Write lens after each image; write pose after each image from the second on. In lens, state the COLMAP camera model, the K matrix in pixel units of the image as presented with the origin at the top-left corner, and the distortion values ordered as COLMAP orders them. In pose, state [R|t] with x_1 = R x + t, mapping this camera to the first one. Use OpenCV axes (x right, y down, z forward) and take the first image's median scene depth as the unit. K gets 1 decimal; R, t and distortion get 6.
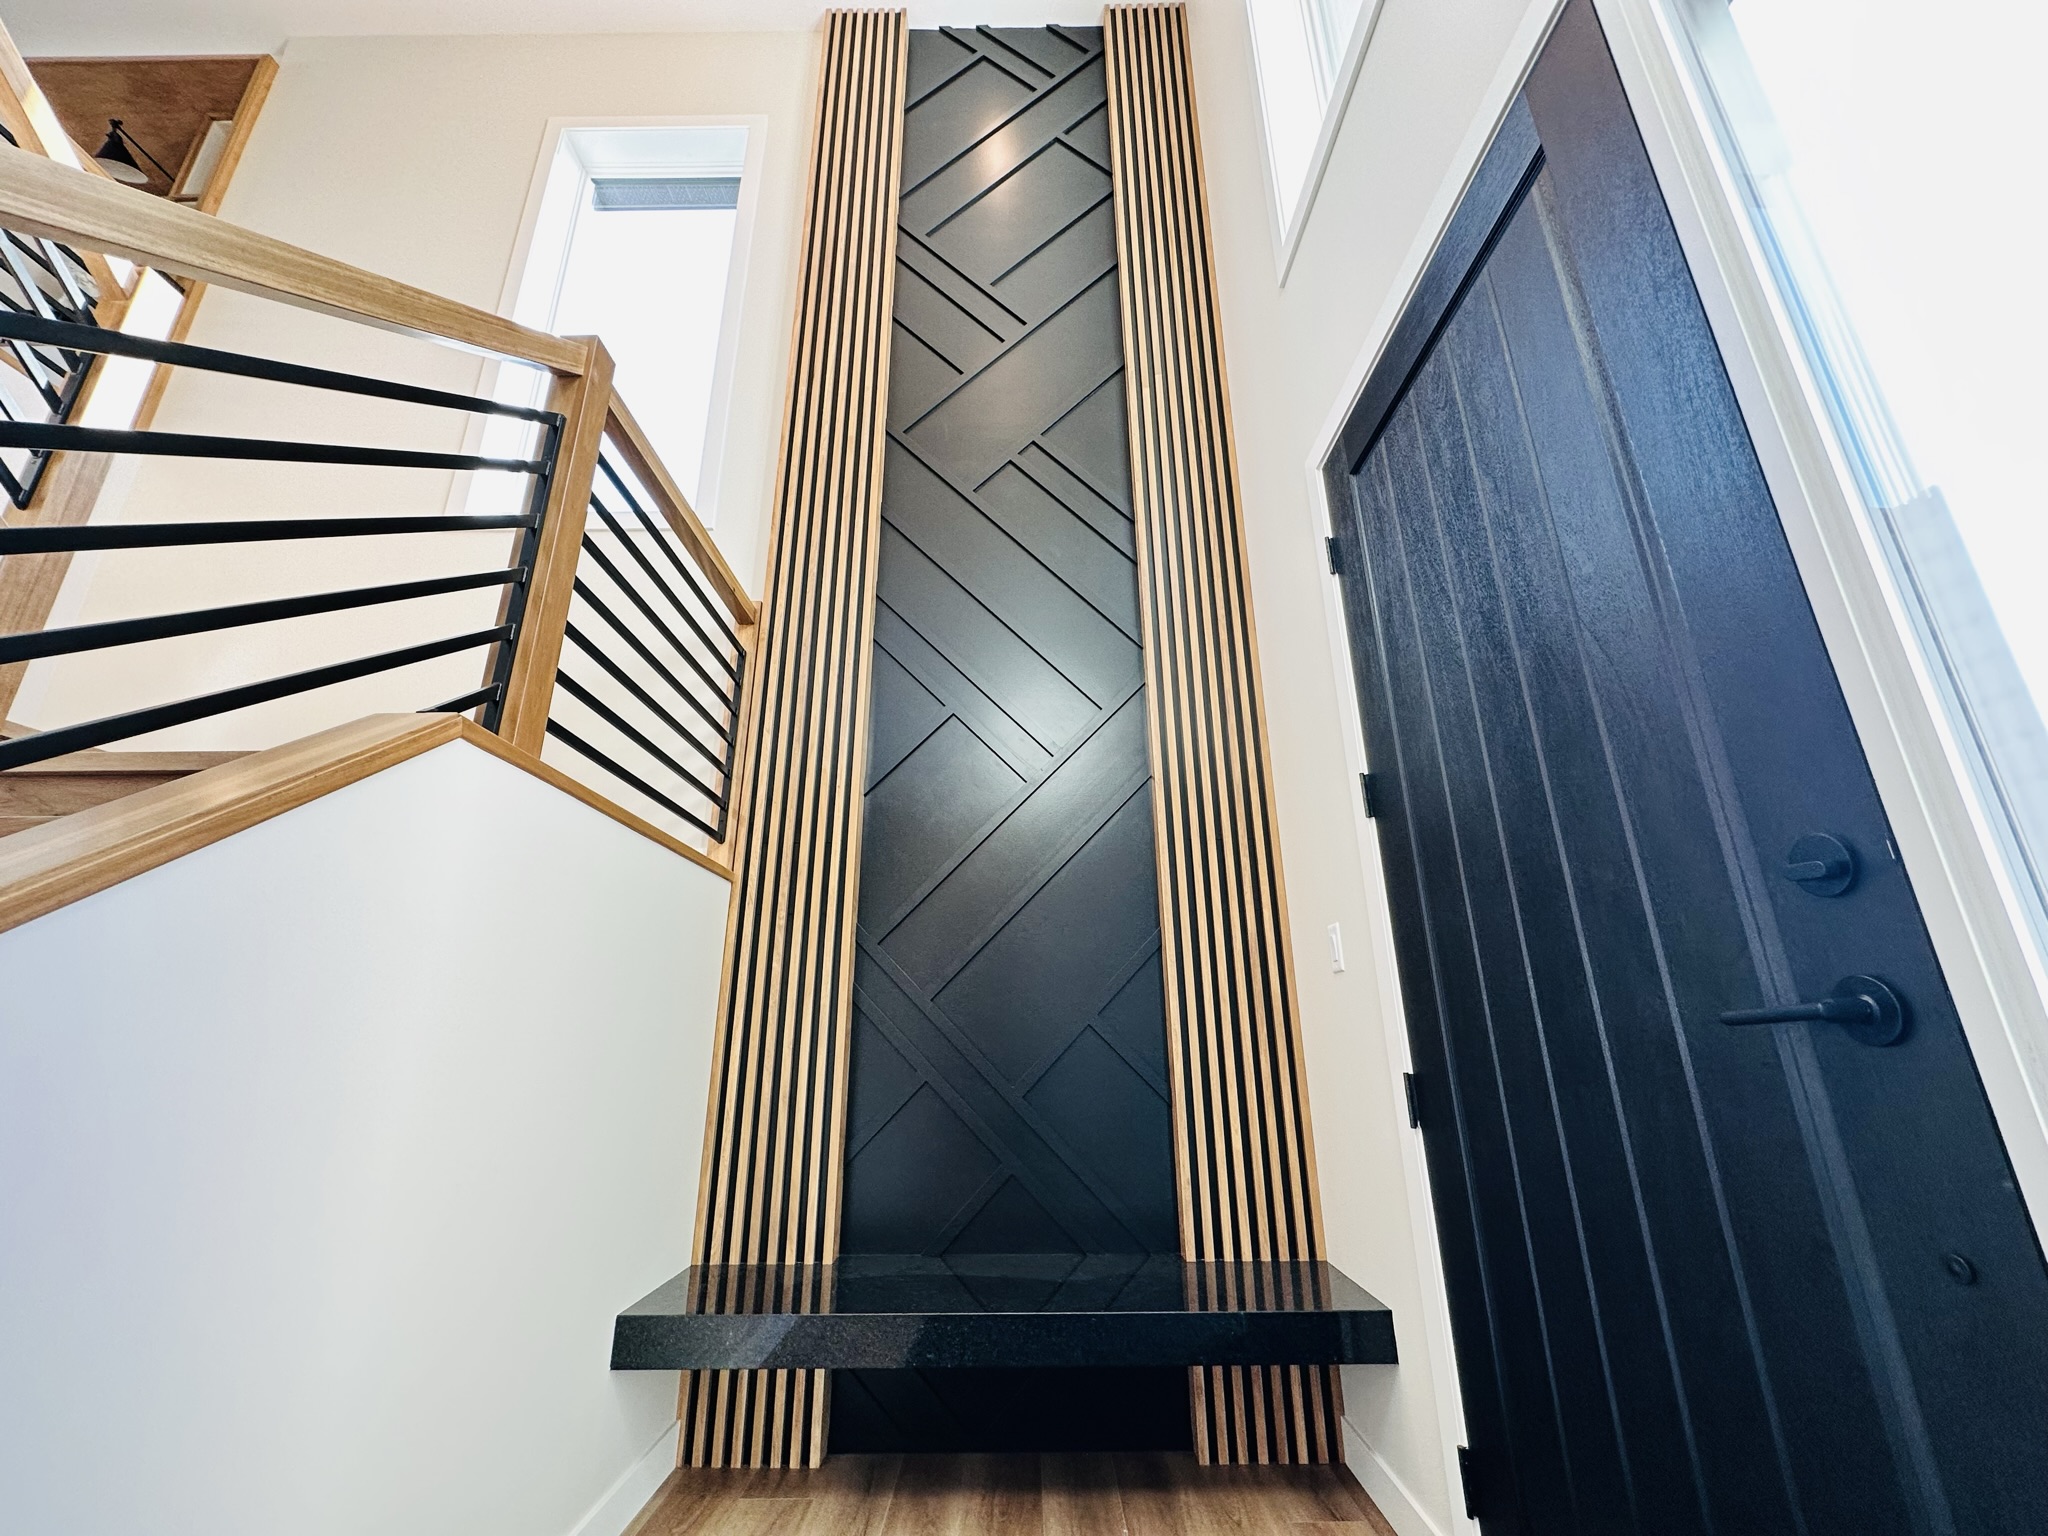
lens RADIAL K [[815.5, 0, 1024.0], [0, 815.5, 768.0], [0, 0, 1]] dist [-0.002029, -0.000156]
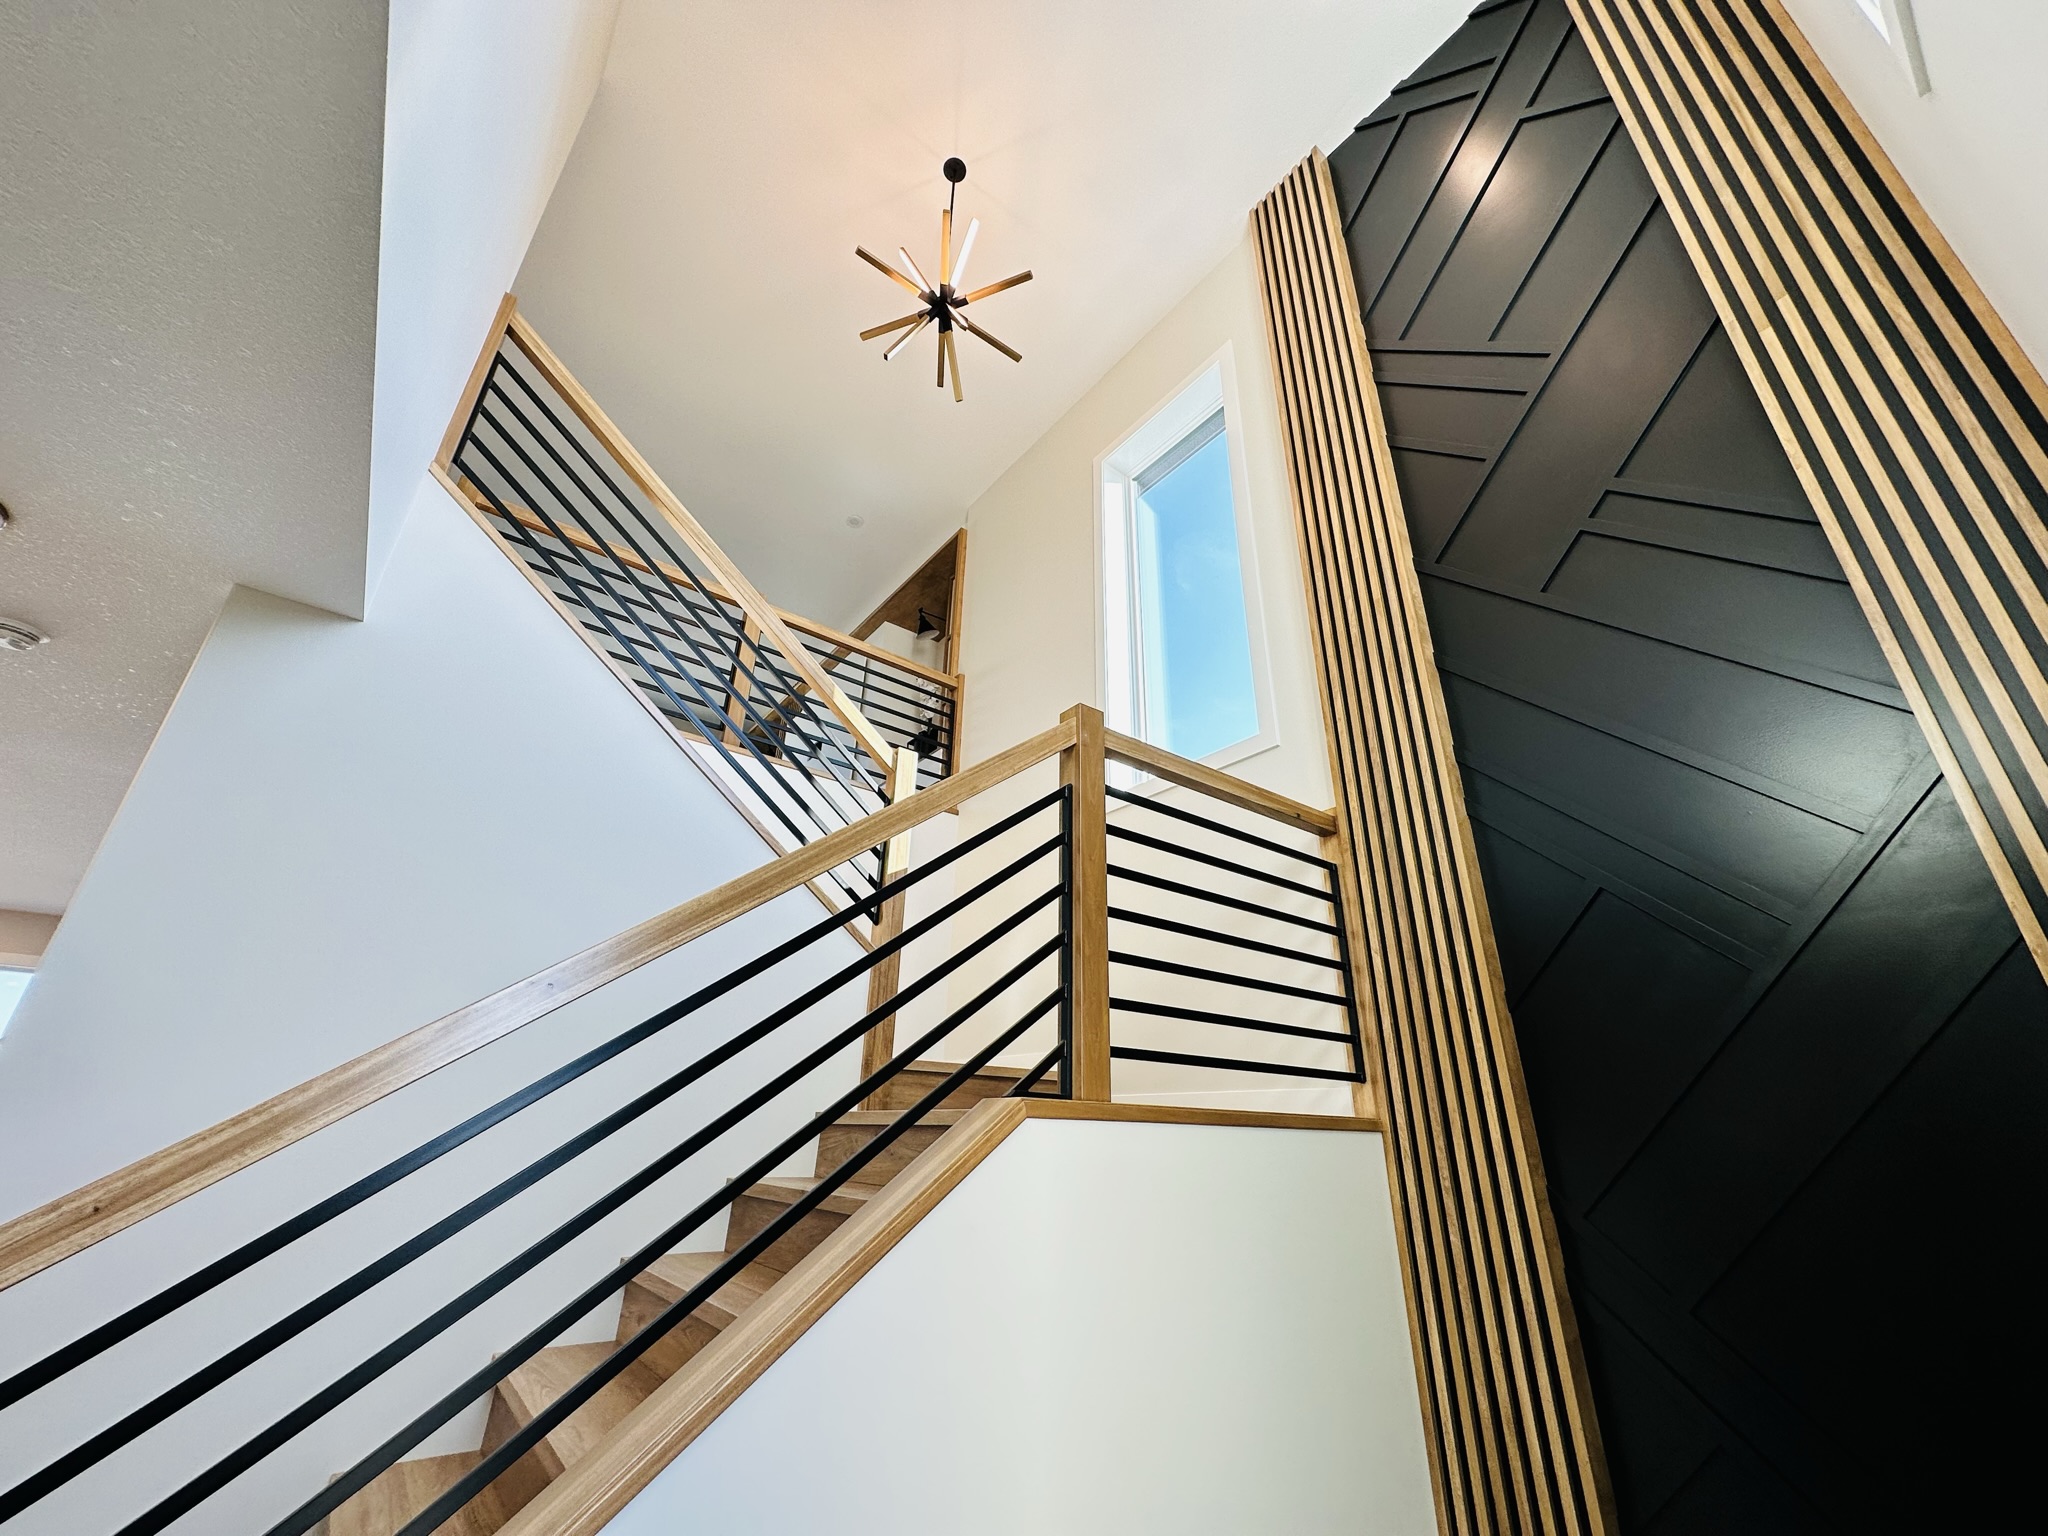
lens RADIAL K [[815.5, 0, 1024.0], [0, 815.5, 768.0], [0, 0, 1]] dist [-0.002029, -0.000156]
pose [[0.608252, -0.301284, -0.734342, 0.138643], [0.223496, 0.952738, -0.205766, -0.108500], [0.761630, -0.038965, 0.646840, 0.082291]]
